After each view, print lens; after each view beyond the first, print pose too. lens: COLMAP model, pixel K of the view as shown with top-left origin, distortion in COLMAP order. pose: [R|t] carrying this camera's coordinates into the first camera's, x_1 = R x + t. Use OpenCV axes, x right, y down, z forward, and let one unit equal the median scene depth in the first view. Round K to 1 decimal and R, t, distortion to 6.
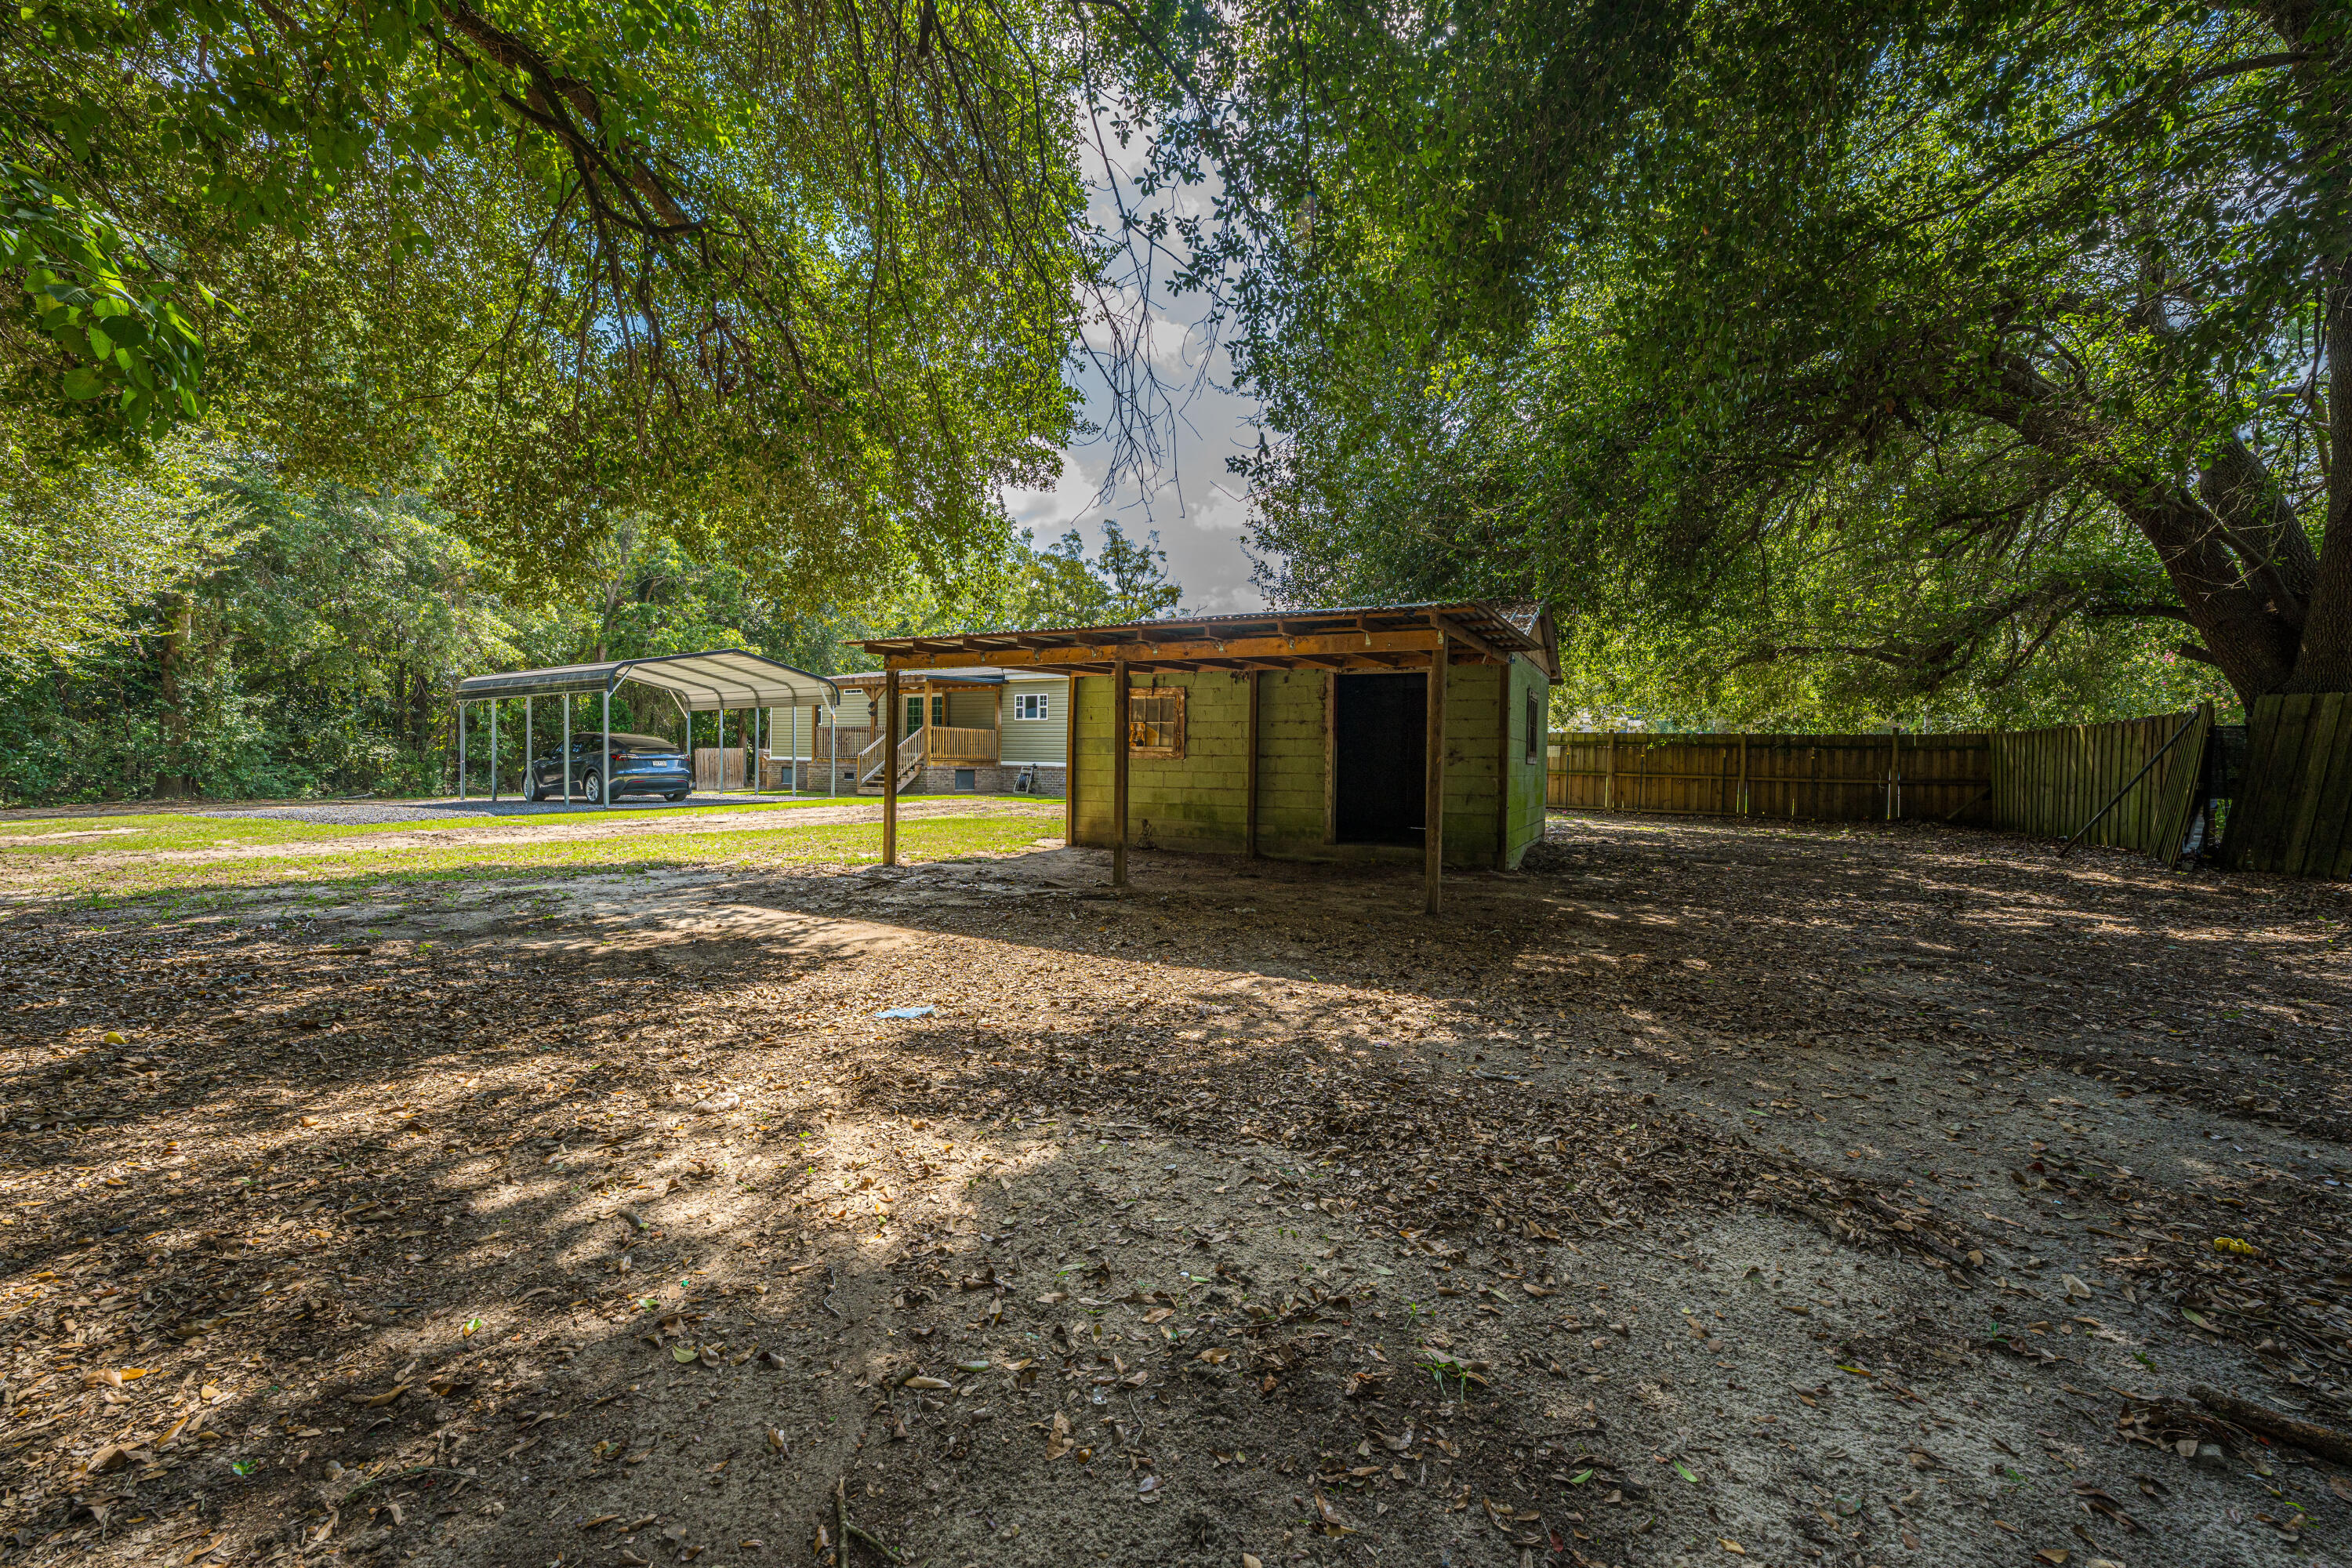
lens RADIAL K [[946.8, 0, 1176.0], [0, 946.8, 784.0], [0, 0, 1]] dist [-0.000180, -0.000215]
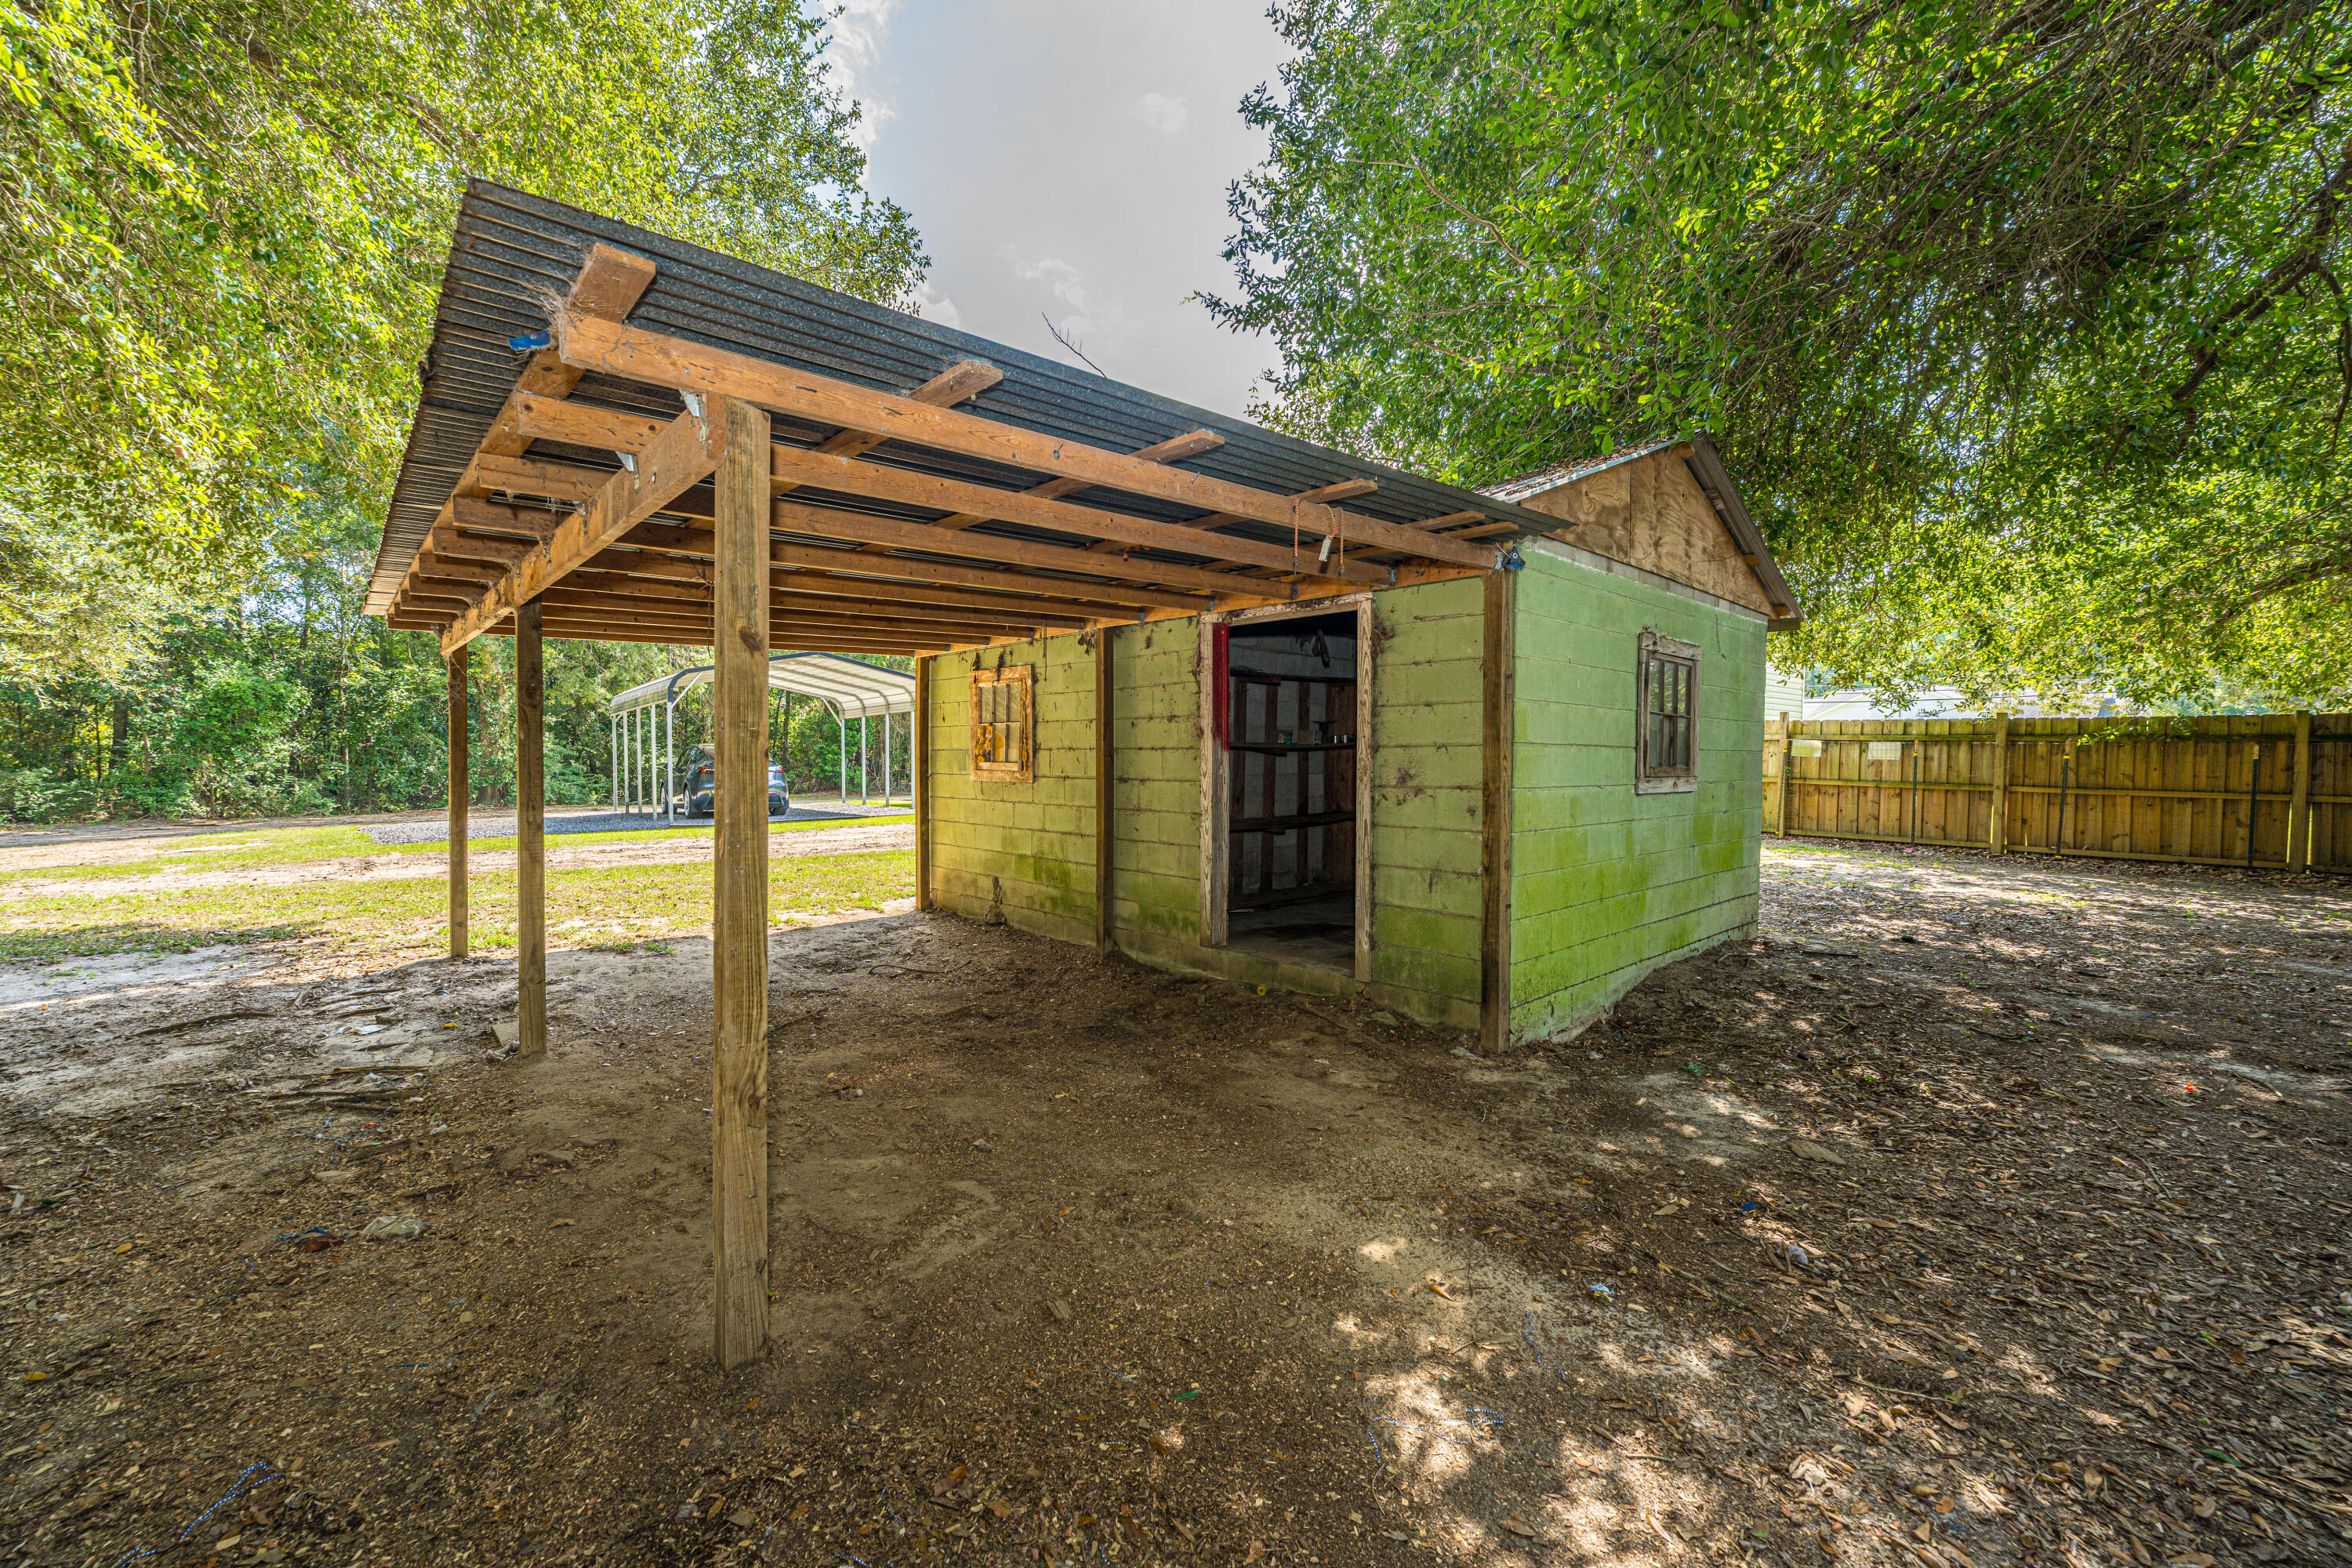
lens RADIAL K [[946.8, 0, 1176.0], [0, 946.8, 784.0], [0, 0, 1]] dist [-0.000180, -0.000215]
pose [[0.937542, -0.000666, -0.347871, 0.302652], [0.001637, 0.999996, 0.002499, -0.026523], [0.347868, -0.002913, 0.937539, 0.450198]]
